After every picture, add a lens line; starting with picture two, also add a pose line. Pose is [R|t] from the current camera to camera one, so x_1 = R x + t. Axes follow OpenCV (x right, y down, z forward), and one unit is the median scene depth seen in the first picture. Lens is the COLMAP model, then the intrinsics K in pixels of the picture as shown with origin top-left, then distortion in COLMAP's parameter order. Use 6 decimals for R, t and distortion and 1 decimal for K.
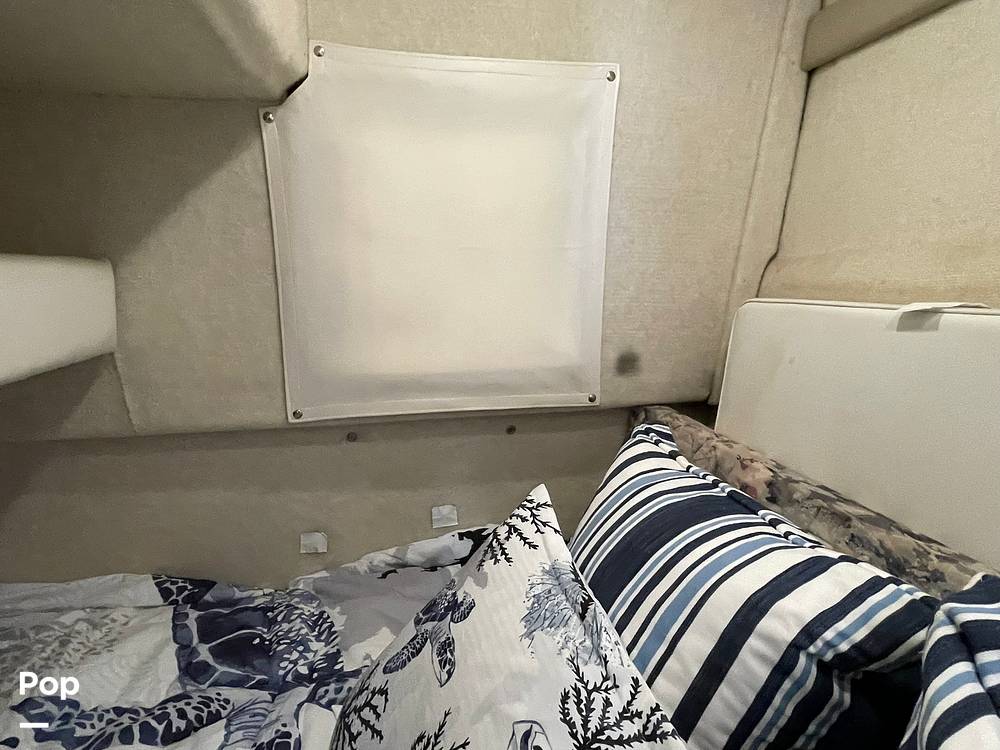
lens RADIAL K [[585.7, 0, 501.0], [0, 585.7, 375.6], [0, 0, 1]] dist [0.002314, -0.007474]
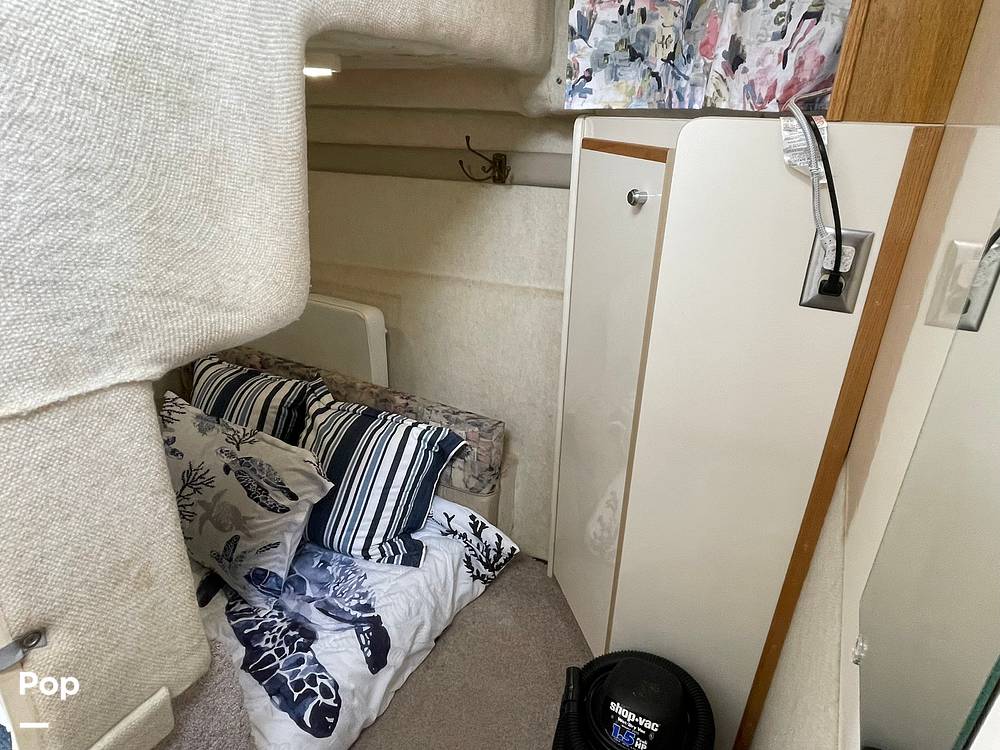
lens RADIAL K [[585.7, 0, 498.7], [0, 585.7, 376.1], [0, 0, 1]] dist [0.002314, -0.007474]
pose [[0.636447, -0.305115, 0.708407, -0.962579], [0.124255, 0.946996, 0.296243, -0.523573], [-0.761246, -0.100520, 0.640625, -1.950899]]
